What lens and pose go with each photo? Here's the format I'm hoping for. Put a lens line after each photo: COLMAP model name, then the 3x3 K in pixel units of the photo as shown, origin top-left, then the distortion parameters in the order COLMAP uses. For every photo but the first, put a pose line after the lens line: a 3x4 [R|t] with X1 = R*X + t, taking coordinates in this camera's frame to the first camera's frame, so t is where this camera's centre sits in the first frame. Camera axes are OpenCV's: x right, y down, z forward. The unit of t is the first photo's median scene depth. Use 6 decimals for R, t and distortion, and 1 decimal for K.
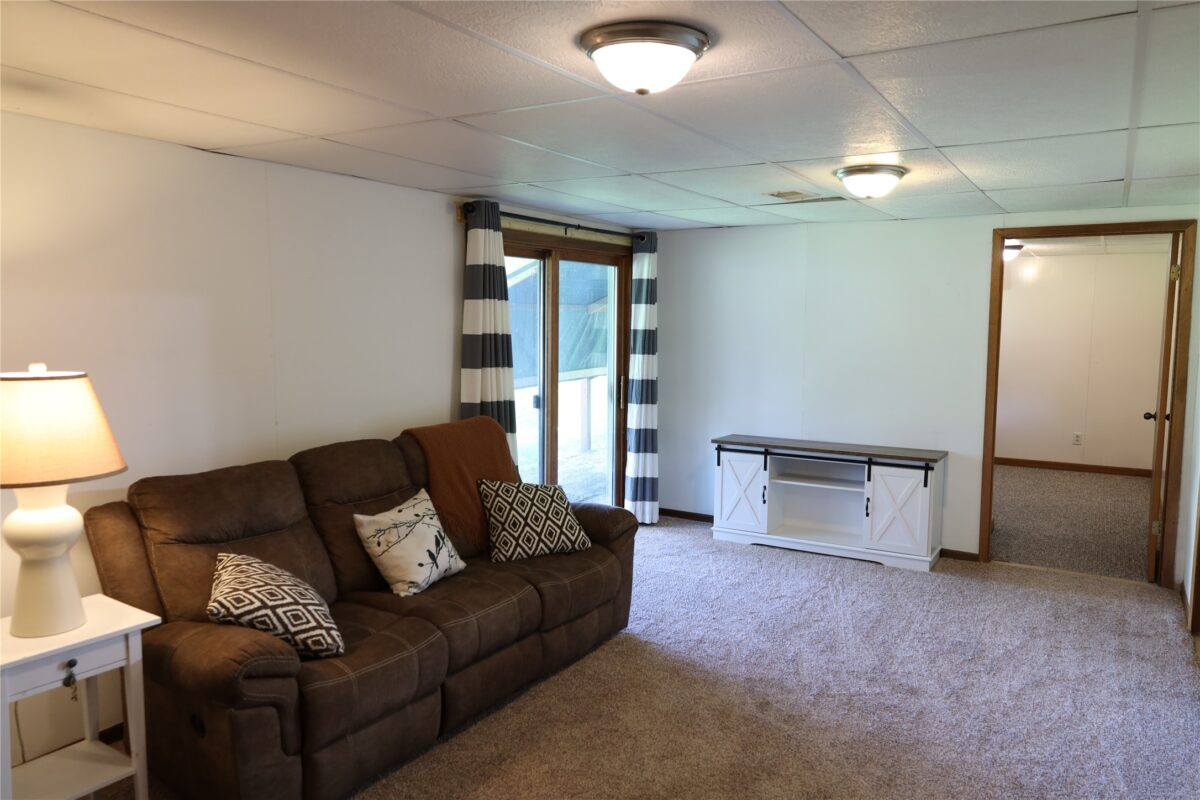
lens RADIAL K [[828.2, 0, 600.0], [0, 828.2, 400.0], [0, 0, 1]] dist [0.000605, 0.001401]
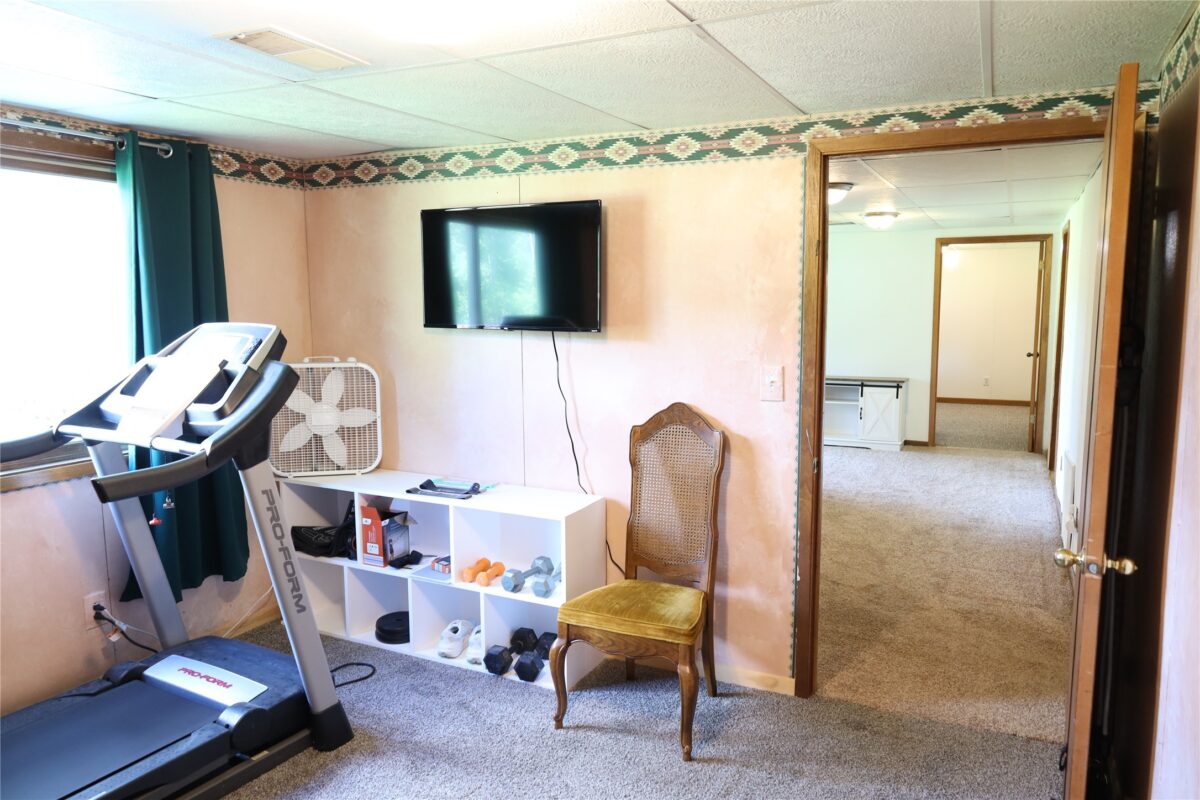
lens RADIAL K [[828.2, 0, 600.0], [0, 828.2, 400.0], [0, 0, 1]] dist [0.000605, 0.001401]
pose [[0.996134, -0.020989, 0.085304, -0.322464], [0.019127, 0.999562, 0.022591, 0.060305], [-0.085741, -0.020872, 0.996099, -0.559784]]
